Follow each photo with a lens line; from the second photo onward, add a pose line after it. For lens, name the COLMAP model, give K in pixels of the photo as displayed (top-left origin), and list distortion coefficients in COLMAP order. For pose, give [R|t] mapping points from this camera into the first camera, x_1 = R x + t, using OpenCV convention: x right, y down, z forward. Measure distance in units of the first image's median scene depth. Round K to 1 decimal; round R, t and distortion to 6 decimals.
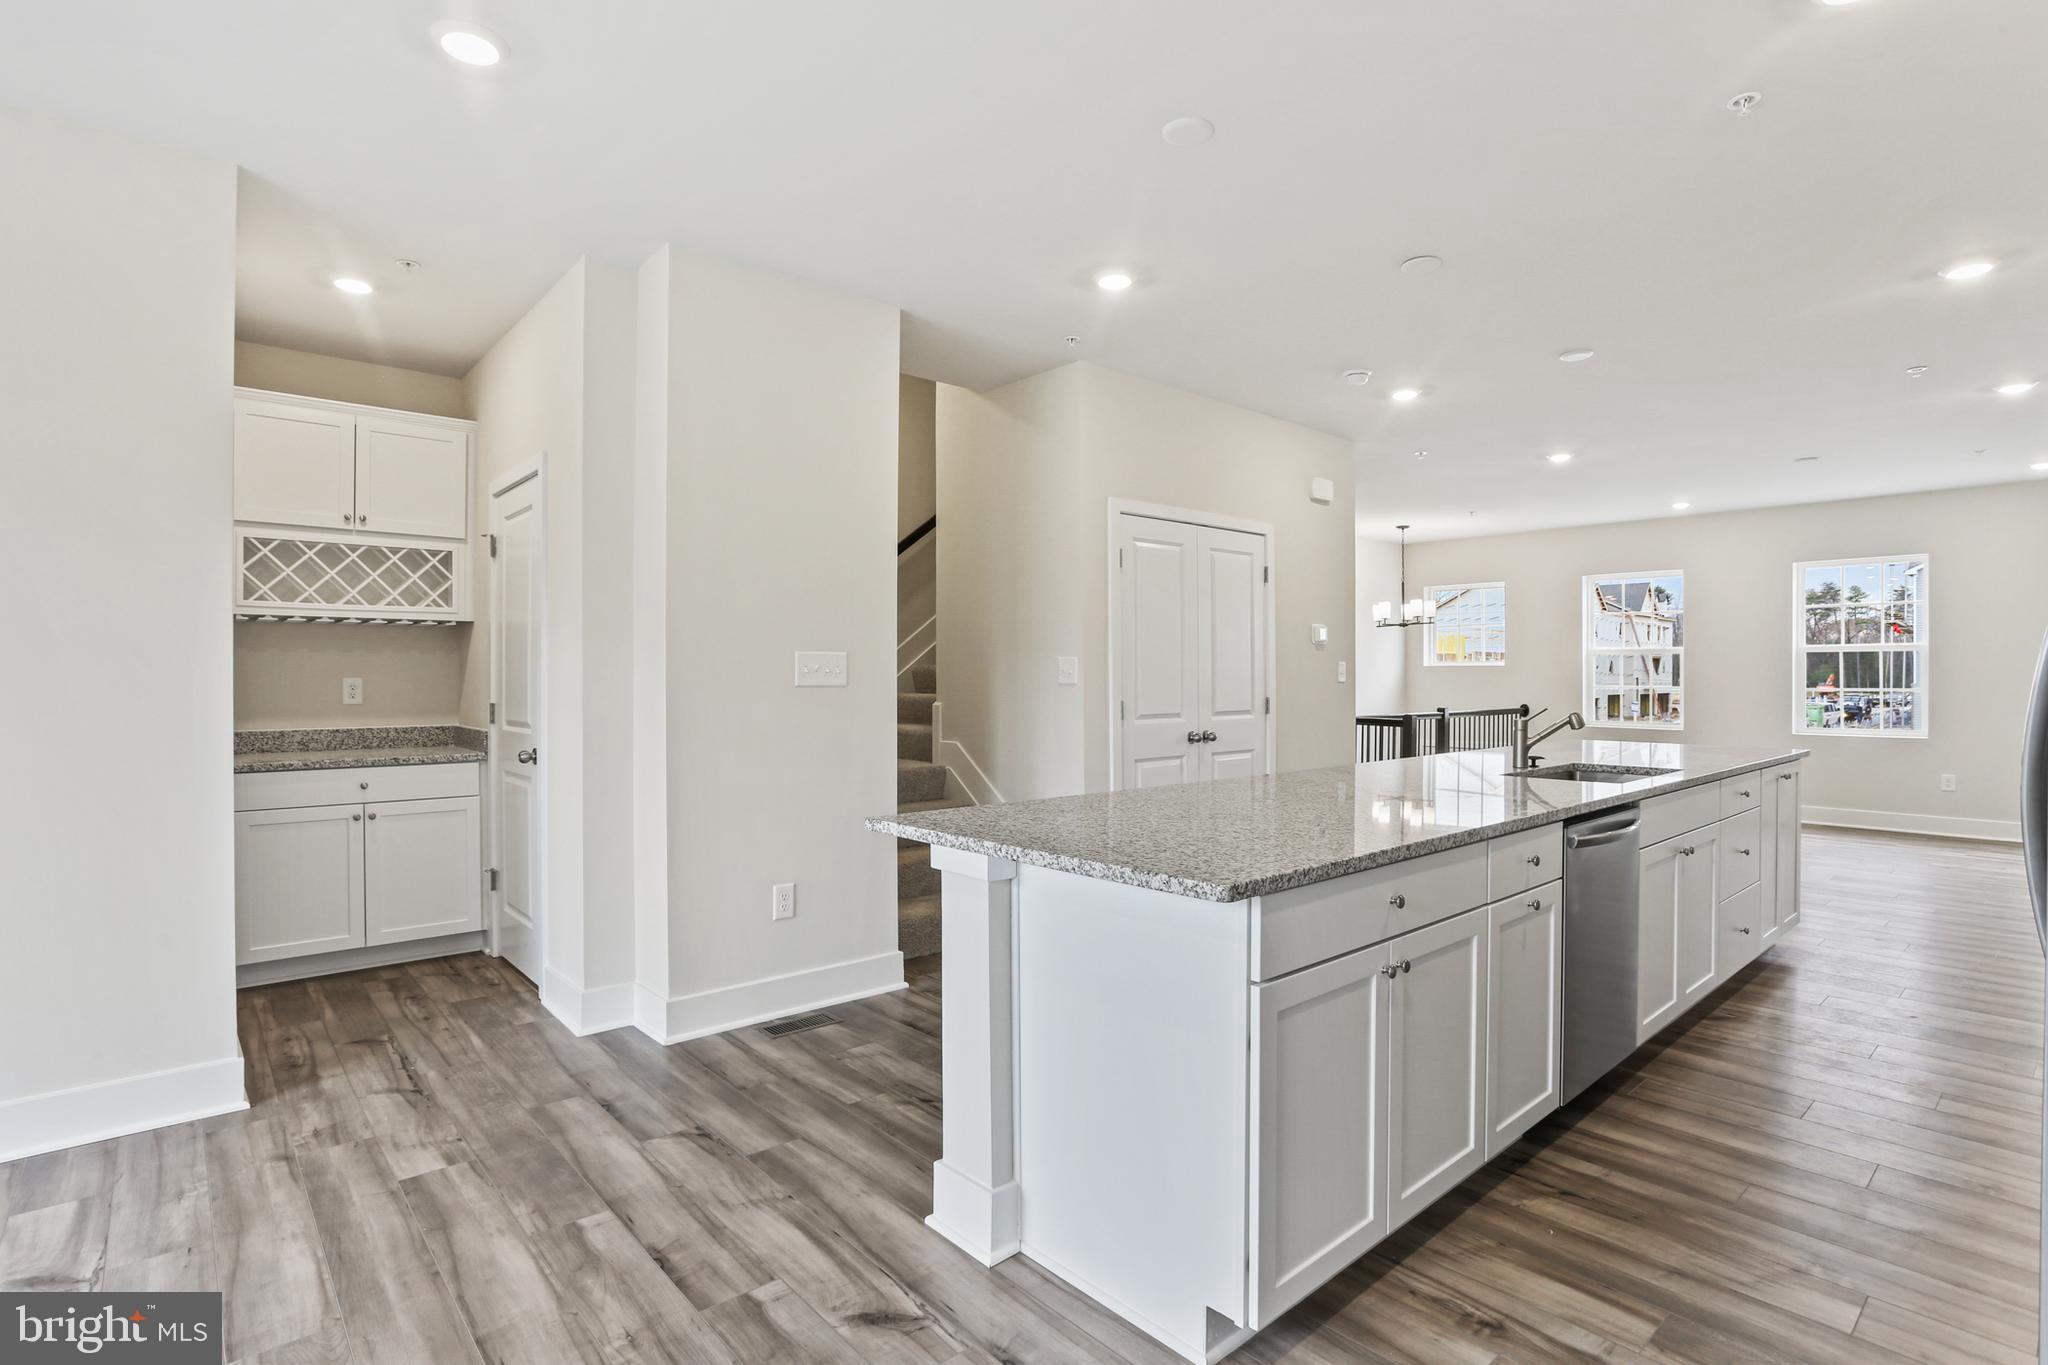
lens RADIAL K [[988.6, 0, 1013.5], [0, 988.6, 681.5], [0, 0, 1]] dist [-0.005936, -0.000006]
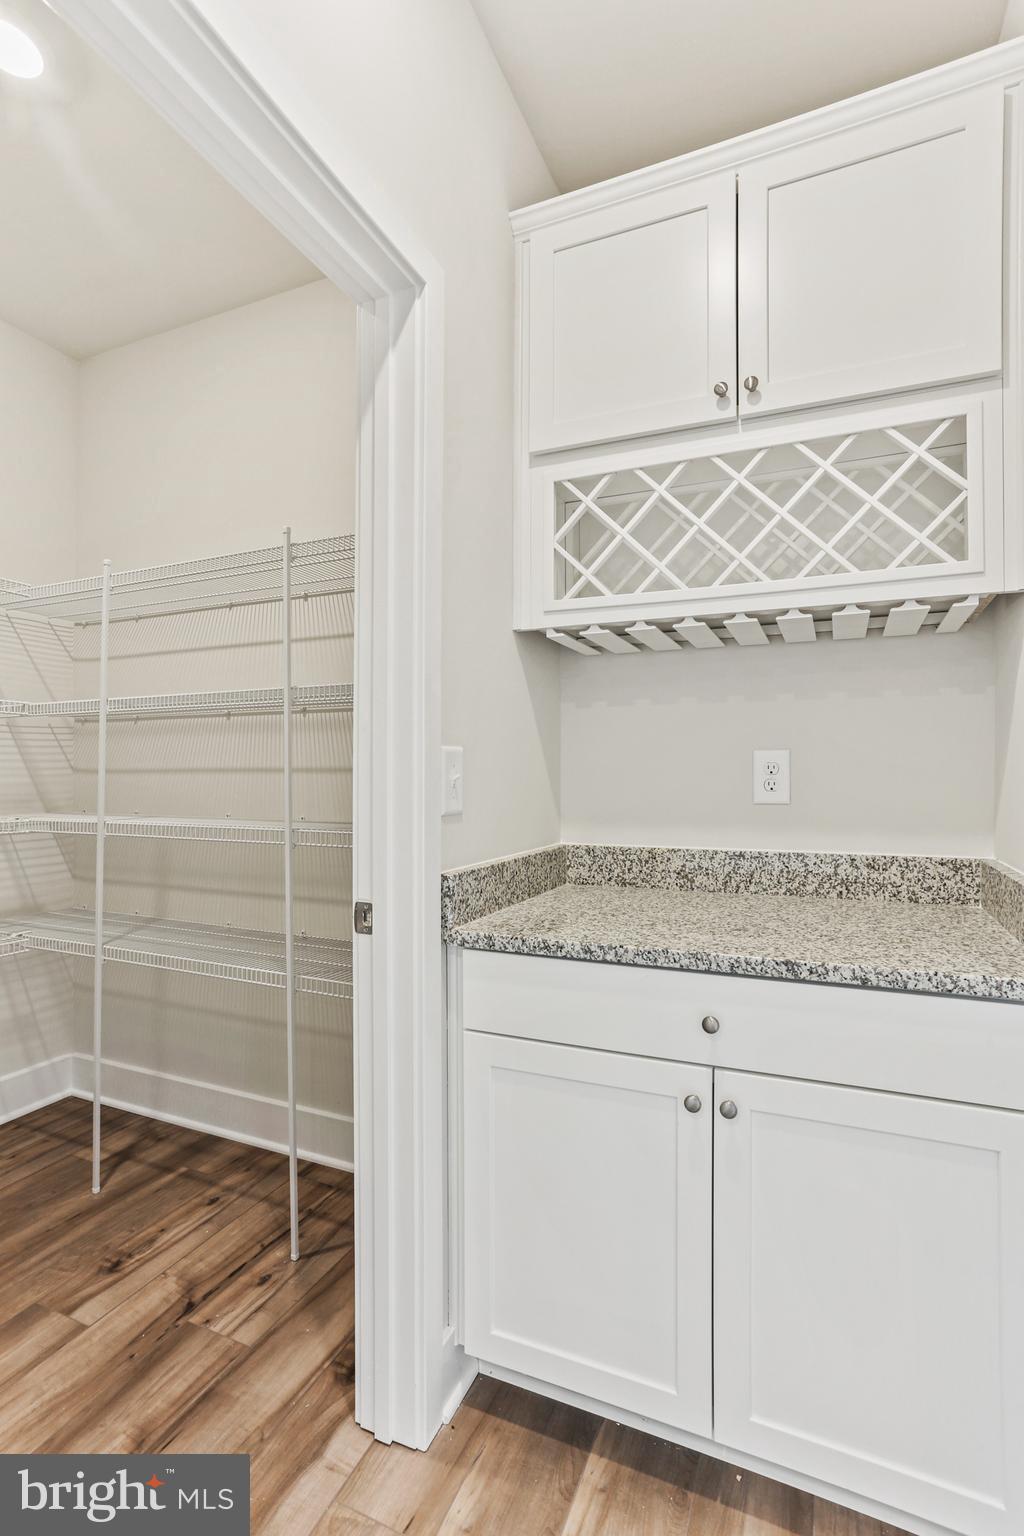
lens RADIAL K [[738.6, 0, 503.2], [0, 738.6, 766.6], [0, 0, 1]] dist [-0.018247, 0.000432]
pose [[0.412988, -0.010818, -0.910672, -0.411406], [-0.002634, 0.999911, -0.013072, 0.010718], [0.910733, 0.007797, 0.412923, 0.768411]]
